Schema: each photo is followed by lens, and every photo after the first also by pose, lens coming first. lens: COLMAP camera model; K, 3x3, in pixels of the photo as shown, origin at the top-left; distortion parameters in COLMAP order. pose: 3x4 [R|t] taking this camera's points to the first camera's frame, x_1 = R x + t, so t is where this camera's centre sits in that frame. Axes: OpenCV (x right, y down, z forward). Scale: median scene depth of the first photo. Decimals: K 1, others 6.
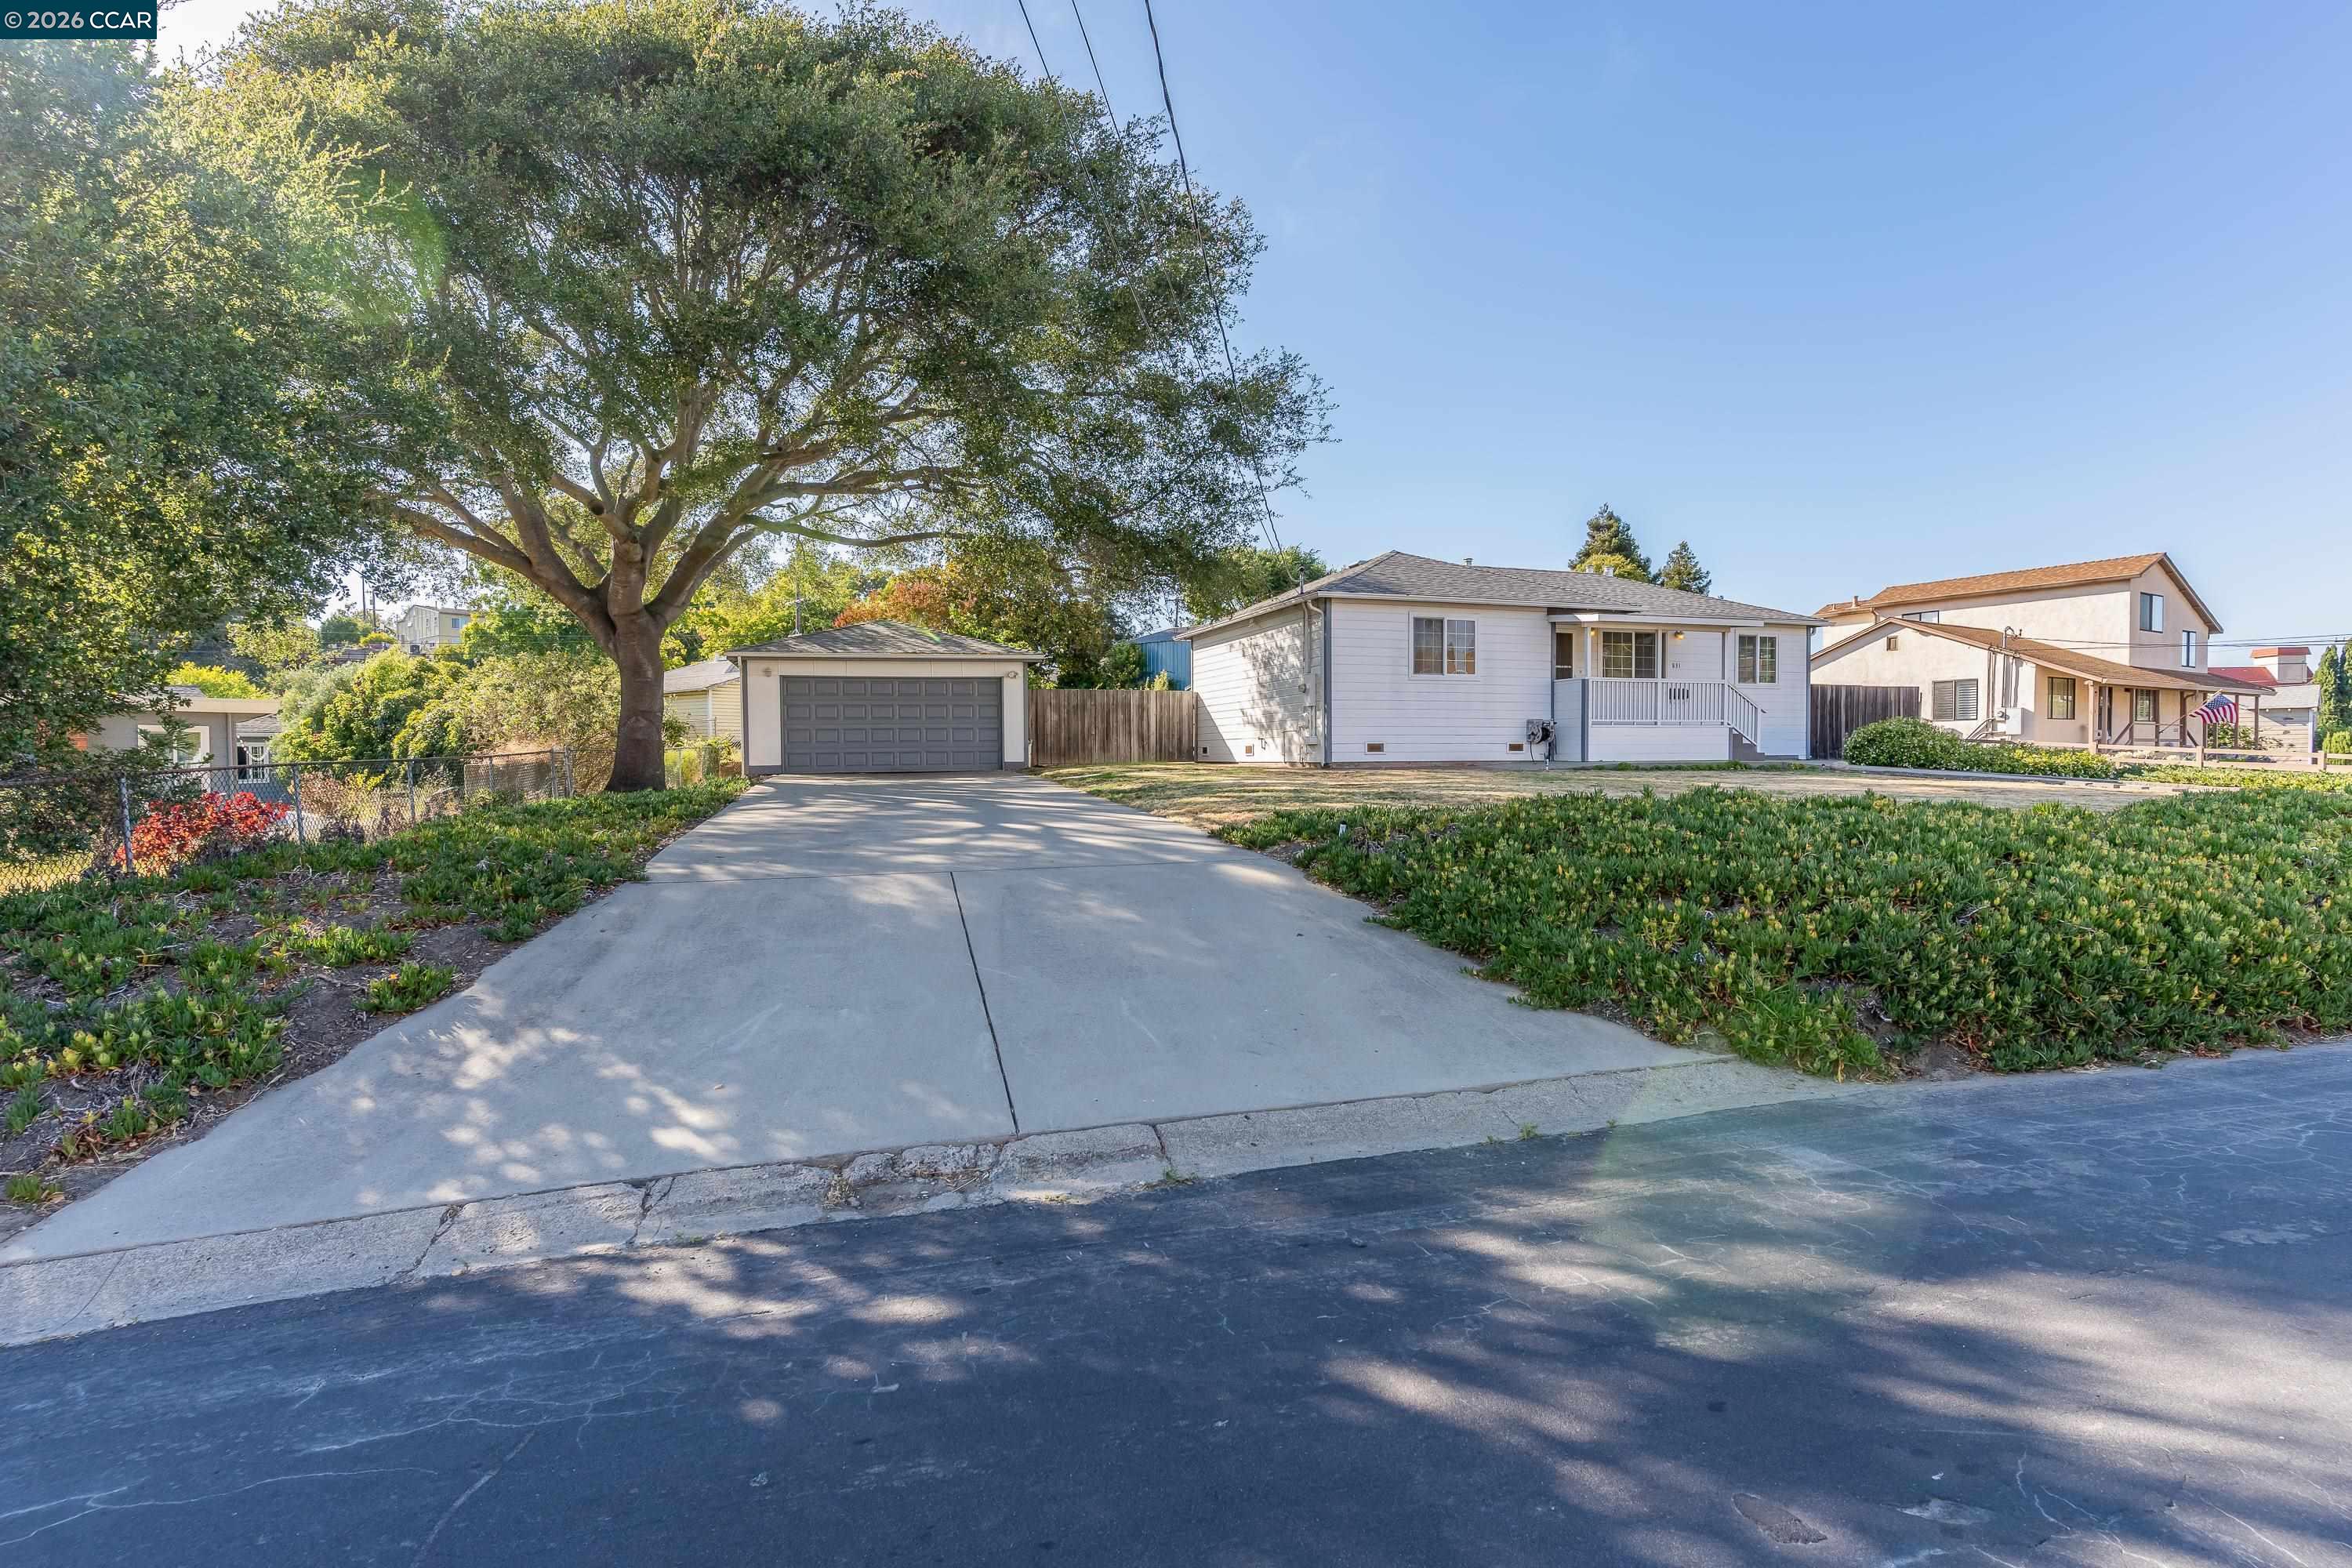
lens RADIAL K [[1122.1, 0, 1143.6], [0, 1122.1, 779.2], [0, 0, 1]] dist [0.000690, 0.002856]
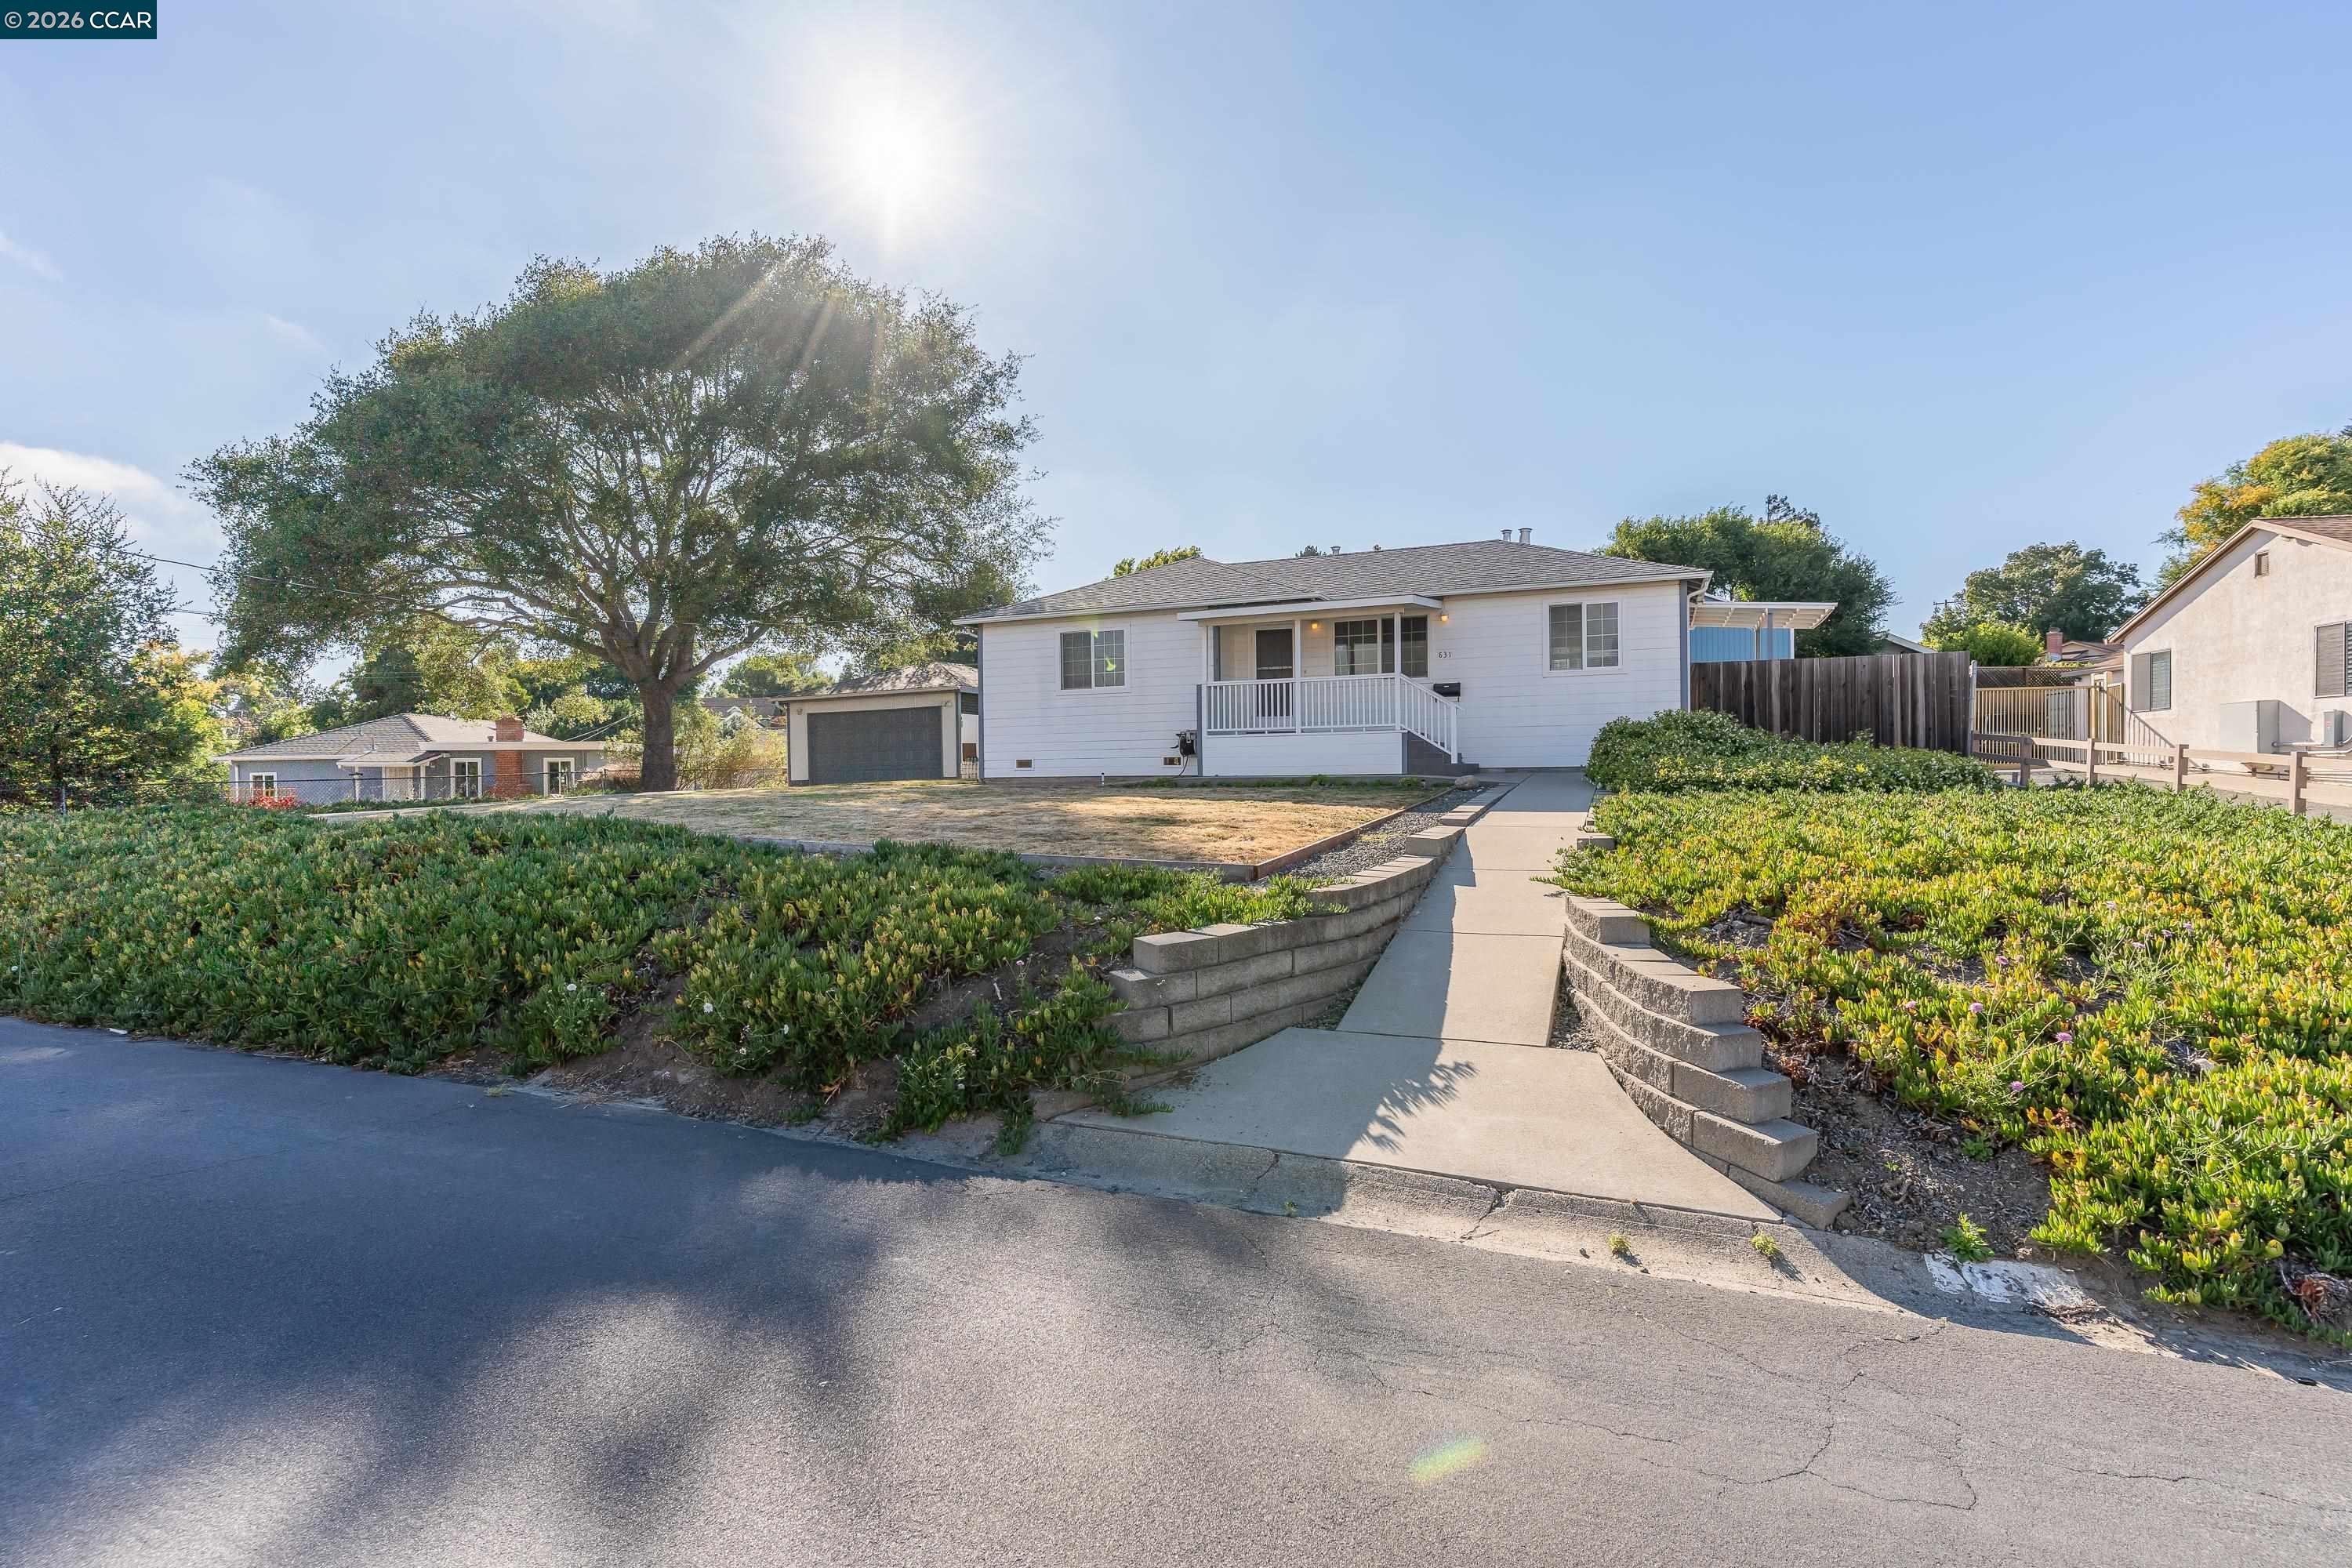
lens RADIAL K [[1122.1, 0, 1166.3], [0, 1122.1, 779.4], [0, 0, 1]] dist [0.000690, 0.002856]
pose [[0.744565, -0.000358, -0.667550, 0.862439], [-0.006382, 0.999950, -0.007654, -0.005906], [0.667519, 0.009960, 0.744526, 0.282247]]
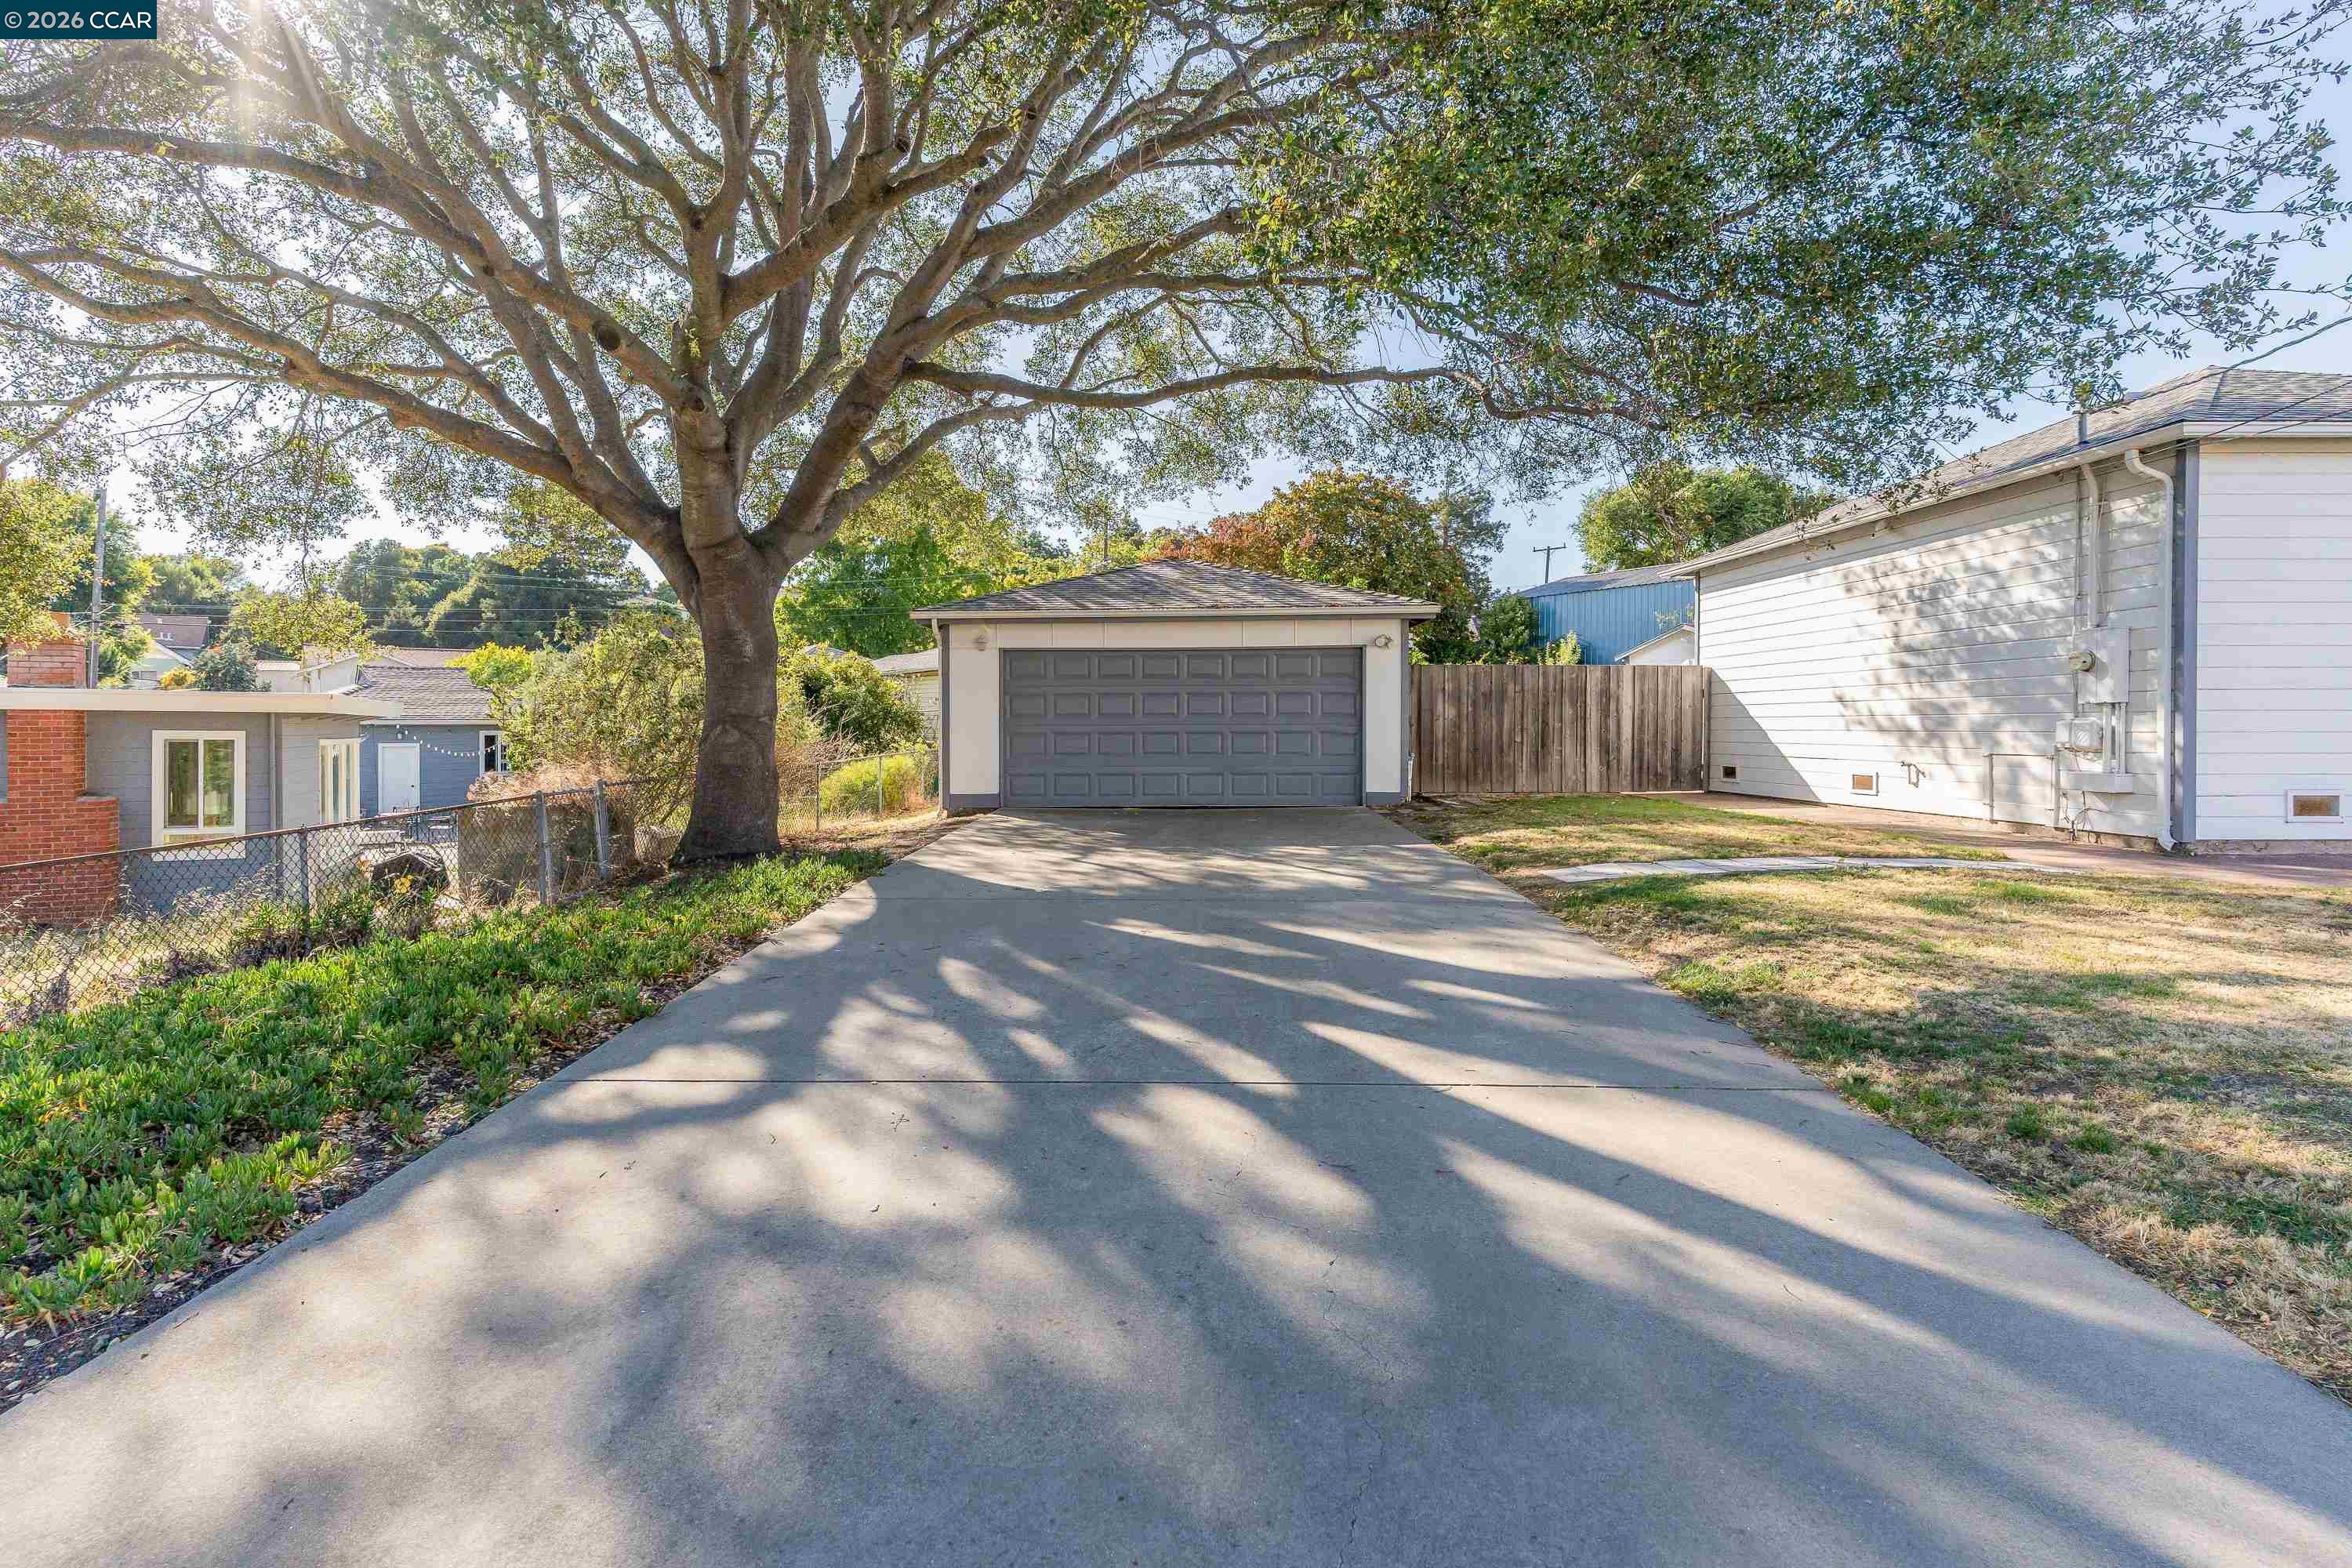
lens RADIAL K [[1122.1, 0, 1129.1], [0, 1122.1, 728.5], [0, 0, 1]] dist [0.000690, 0.002856]
pose [[0.954541, 0.006919, -0.297999, -0.070833], [-0.012086, 0.999807, -0.015499, -0.038774], [0.297834, 0.018396, 0.954440, 0.422197]]
